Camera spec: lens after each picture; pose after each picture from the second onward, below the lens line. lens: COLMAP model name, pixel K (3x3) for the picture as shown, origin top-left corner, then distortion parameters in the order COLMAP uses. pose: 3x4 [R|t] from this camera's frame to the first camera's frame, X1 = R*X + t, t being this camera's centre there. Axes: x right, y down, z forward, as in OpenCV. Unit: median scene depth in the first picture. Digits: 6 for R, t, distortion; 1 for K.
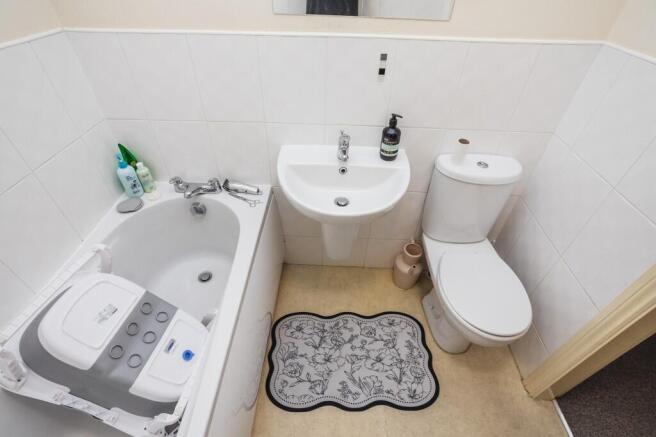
lens RADIAL K [[318.0, 0, 325.3], [0, 318.0, 216.9], [0, 0, 1]] dist [-0.045677, 0.026277]
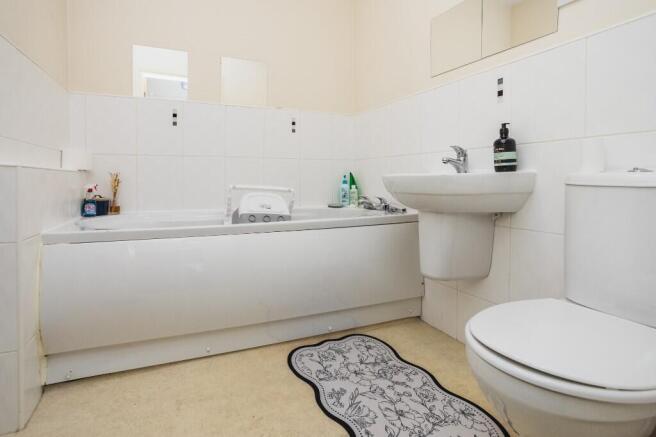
lens RADIAL K [[345.5, 0, 314.7], [0, 345.5, 190.8], [0, 0, 1]] dist [-0.053842, 0.035181]
pose [[0.429244, -0.021744, -0.902927, 0.813444], [-0.591640, 0.748592, -0.299287, 0.449009], [0.682431, 0.662675, 0.308464, 0.348170]]
